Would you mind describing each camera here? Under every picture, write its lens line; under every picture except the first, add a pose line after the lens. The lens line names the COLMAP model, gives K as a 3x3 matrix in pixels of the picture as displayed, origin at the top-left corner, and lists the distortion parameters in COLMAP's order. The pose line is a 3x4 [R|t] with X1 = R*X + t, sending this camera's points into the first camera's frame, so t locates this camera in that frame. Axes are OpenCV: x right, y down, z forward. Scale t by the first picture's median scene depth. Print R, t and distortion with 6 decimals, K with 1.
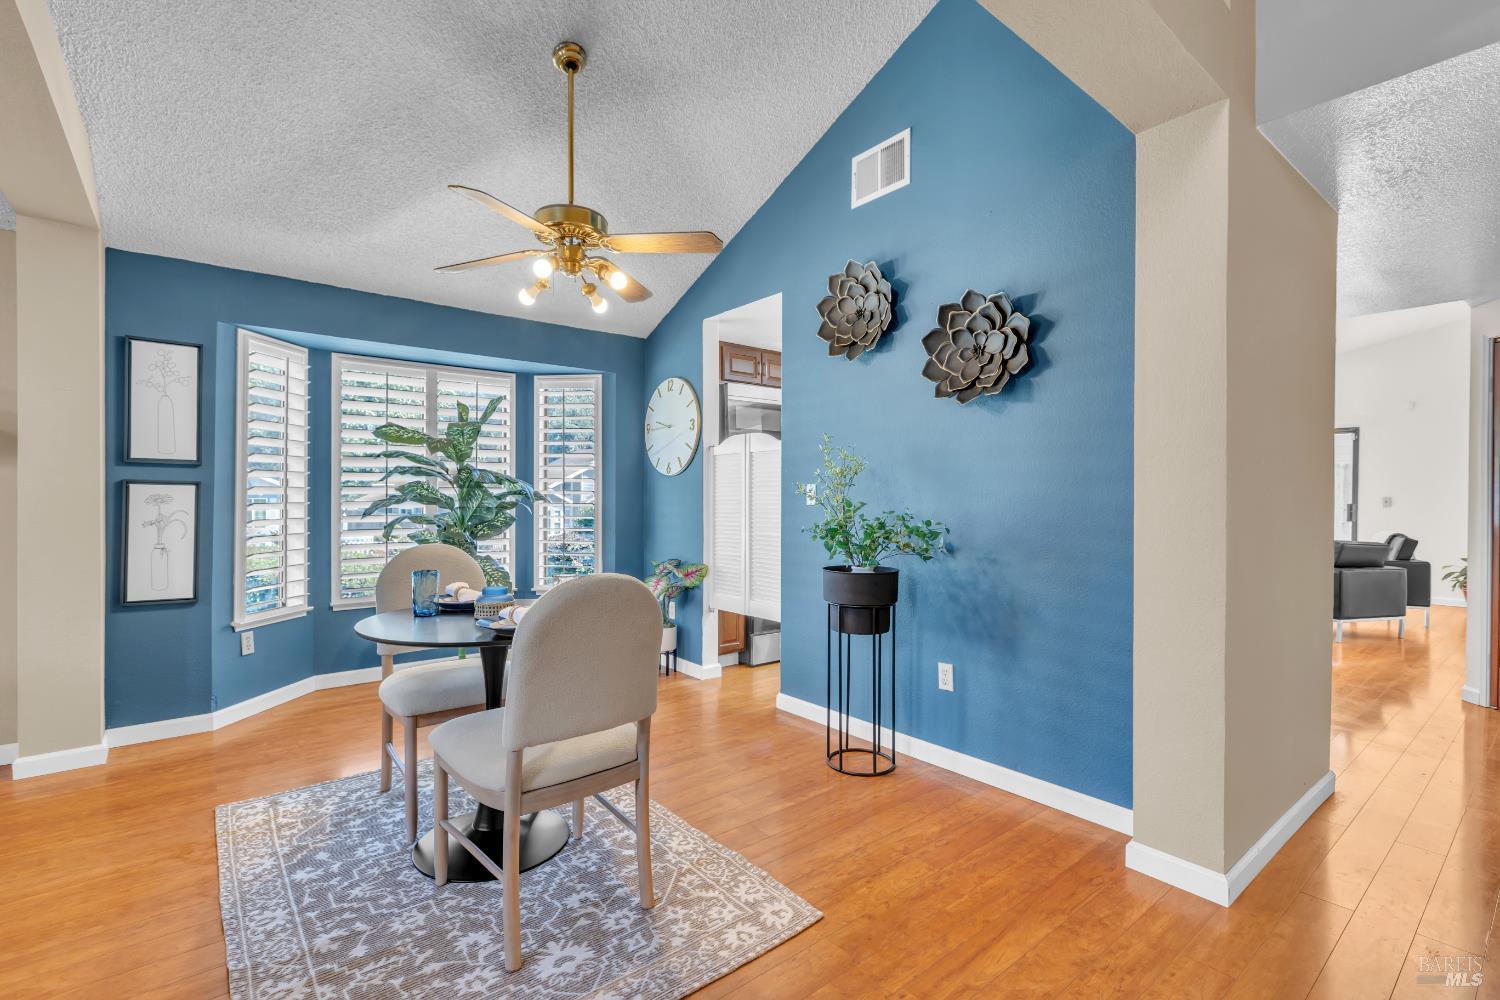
lens RADIAL K [[680.8, 0, 739.4], [0, 680.8, 500.9], [0, 0, 1]] dist [0.003470, -0.000081]
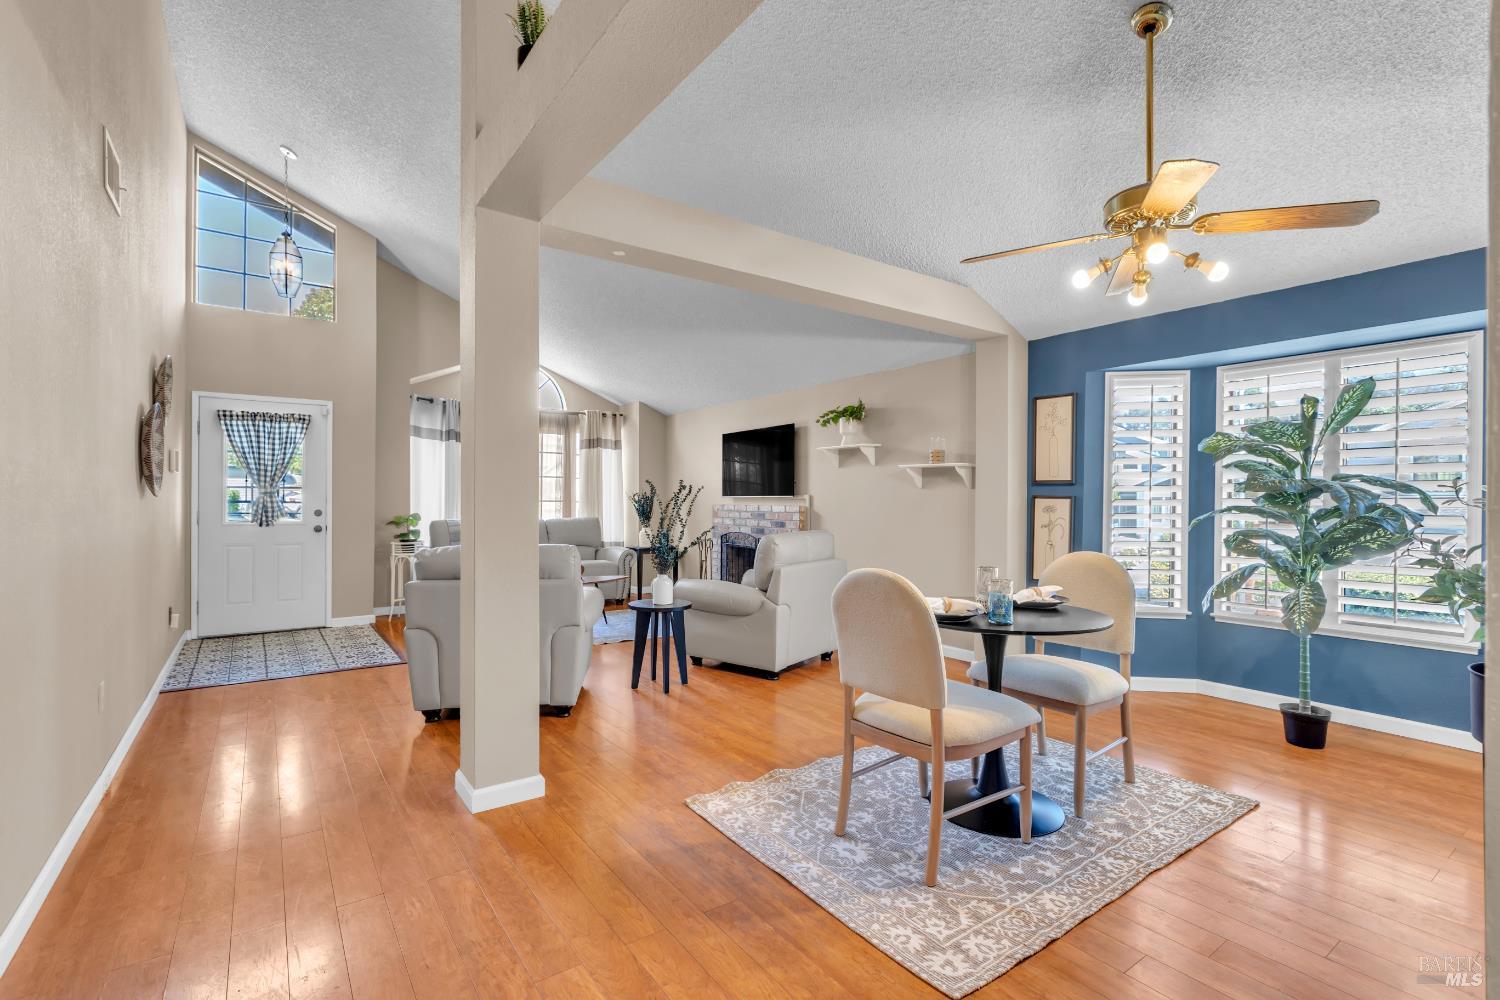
lens RADIAL K [[680.8, 0, 745.9], [0, 680.8, 499.4], [0, 0, 1]] dist [0.003470, -0.000081]
pose [[-0.060158, -0.006894, -0.998165, 0.646943], [-0.012457, 0.999903, -0.006155, -0.006794], [0.998111, 0.012064, -0.060238, 0.506652]]
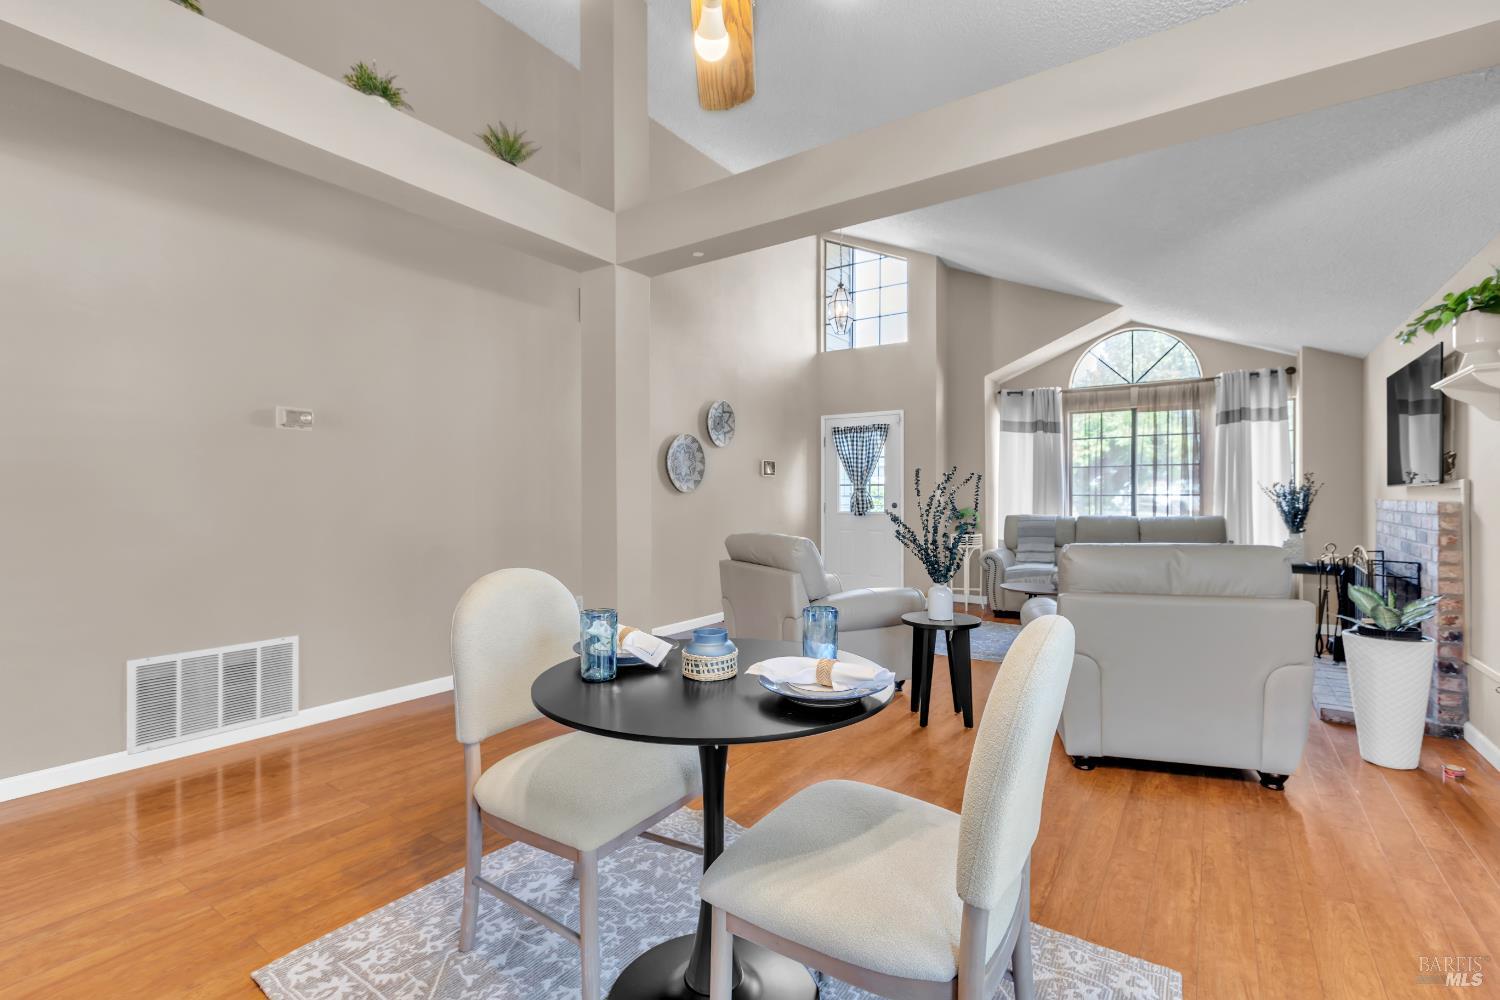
lens RADIAL K [[680.8, 0, 742.8], [0, 680.8, 491.6], [0, 0, 1]] dist [0.003470, -0.000081]
pose [[-0.959540, -0.005486, -0.281519, -0.152197], [-0.006425, 0.999976, 0.002414, -0.014162], [0.281499, 0.004126, -0.959553, 1.312179]]
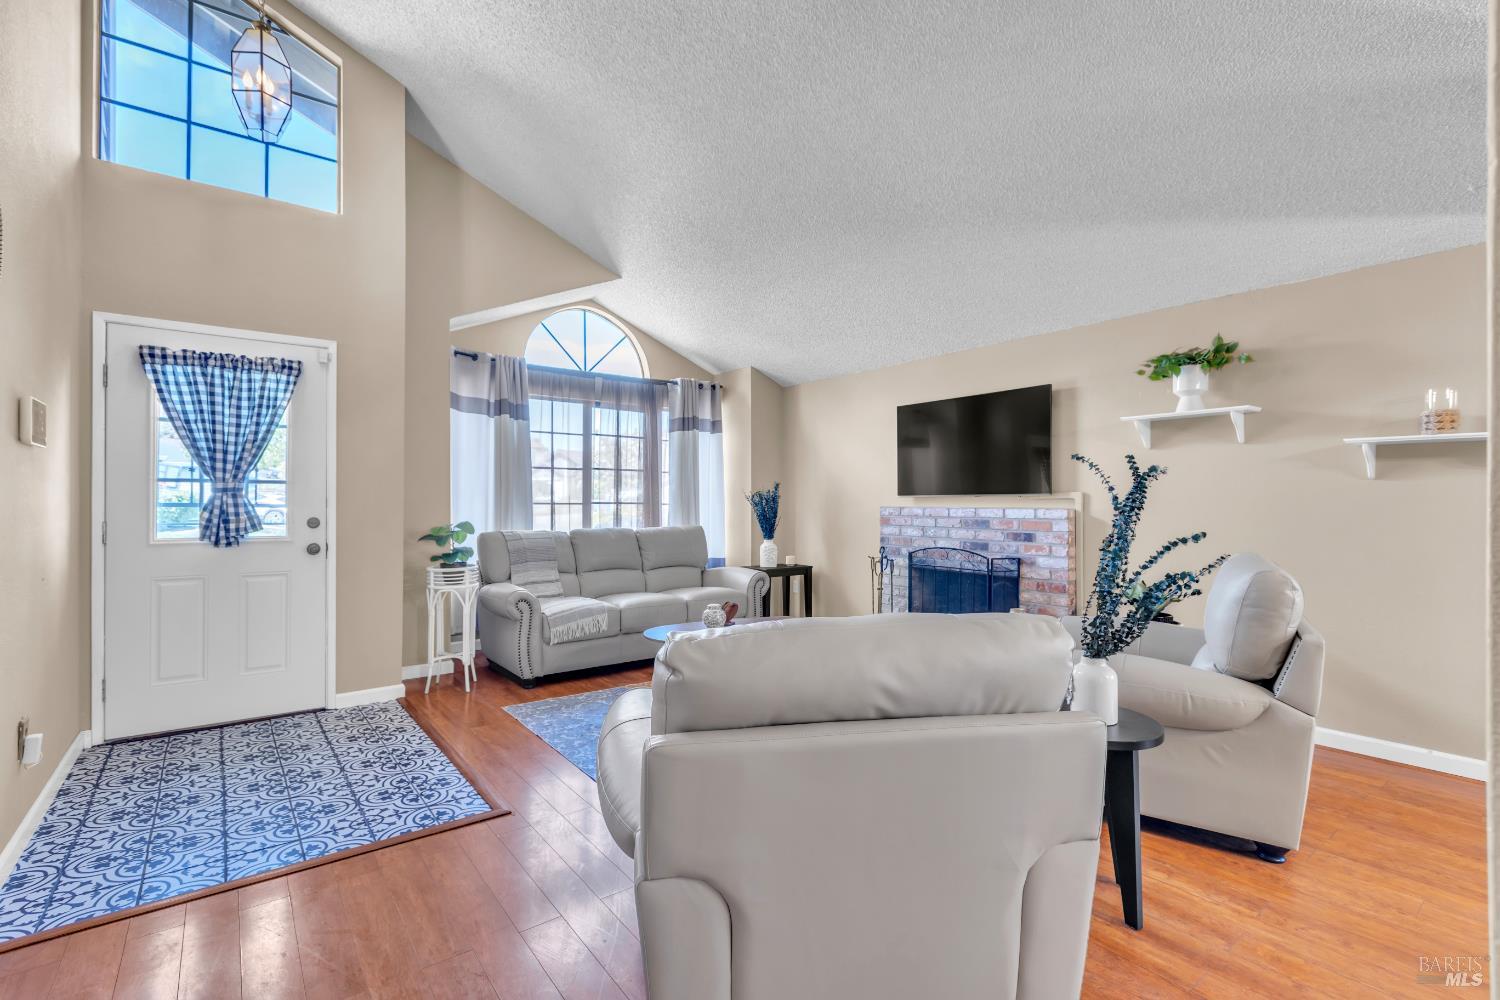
lens RADIAL K [[680.8, 0, 745.9], [0, 680.8, 501.1], [0, 0, 1]] dist [0.003470, -0.000081]
pose [[-0.024744, -0.008501, -0.999658, -0.118516], [-0.010188, 0.999914, -0.008251, -0.000118], [0.999642, 0.009980, -0.024829, -0.098601]]
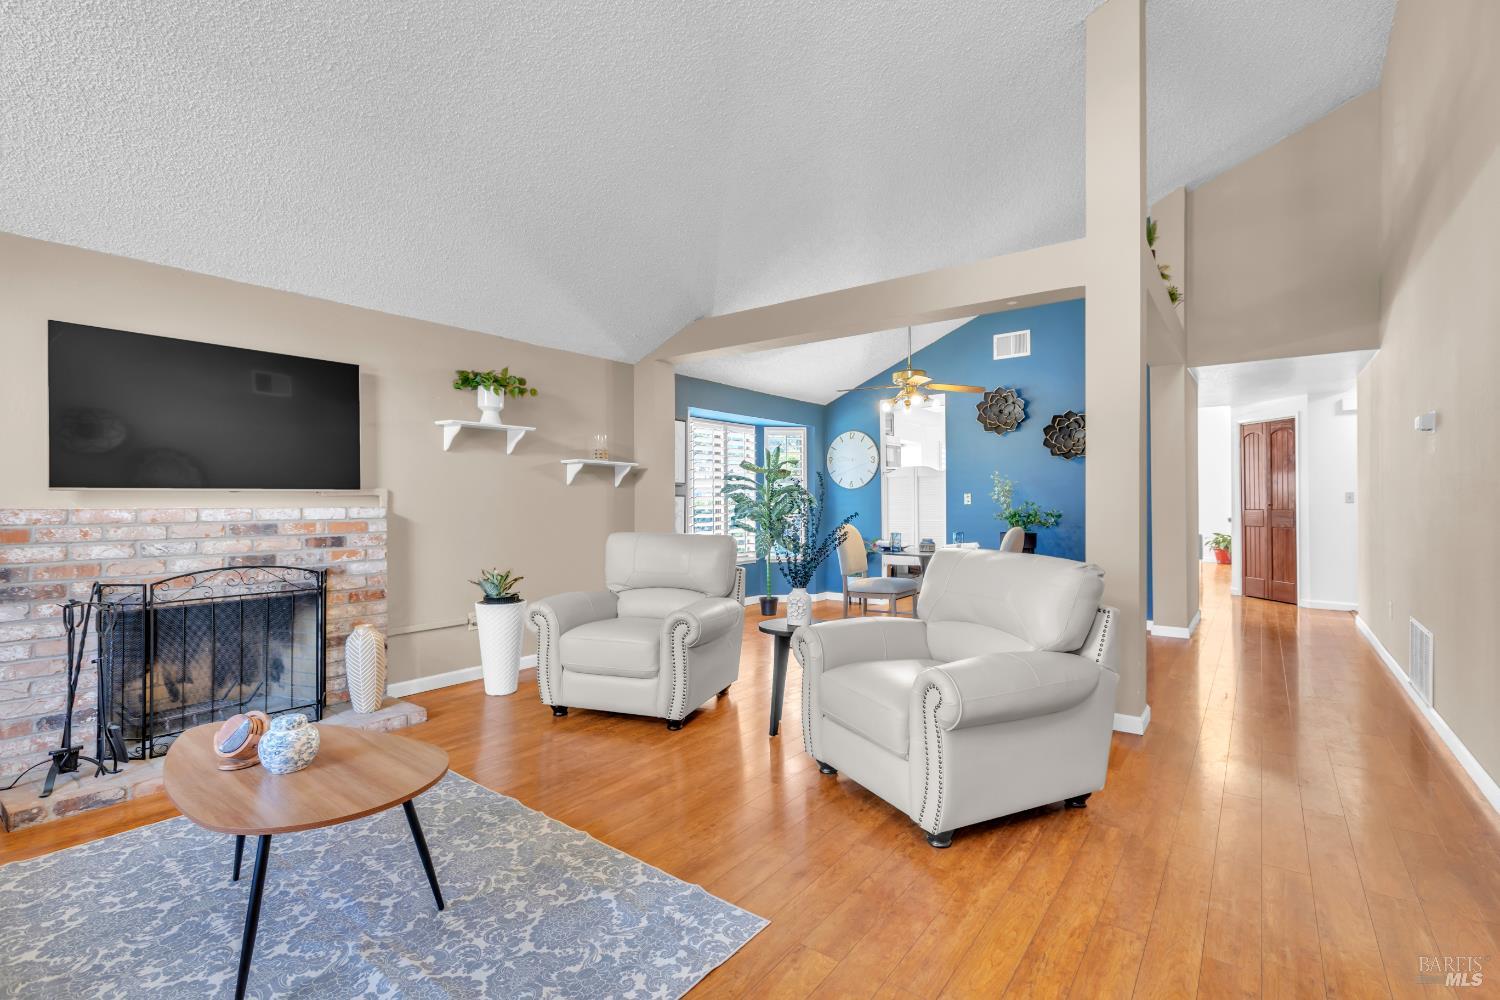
lens RADIAL K [[680.8, 0, 744.9], [0, 680.8, 497.3], [0, 0, 1]] dist [0.003470, -0.000081]
pose [[0.970315, -0.007134, 0.241740, -1.217618], [0.010251, 0.999880, -0.011638, 0.001827], [-0.241628, 0.013771, 0.970271, -0.920788]]
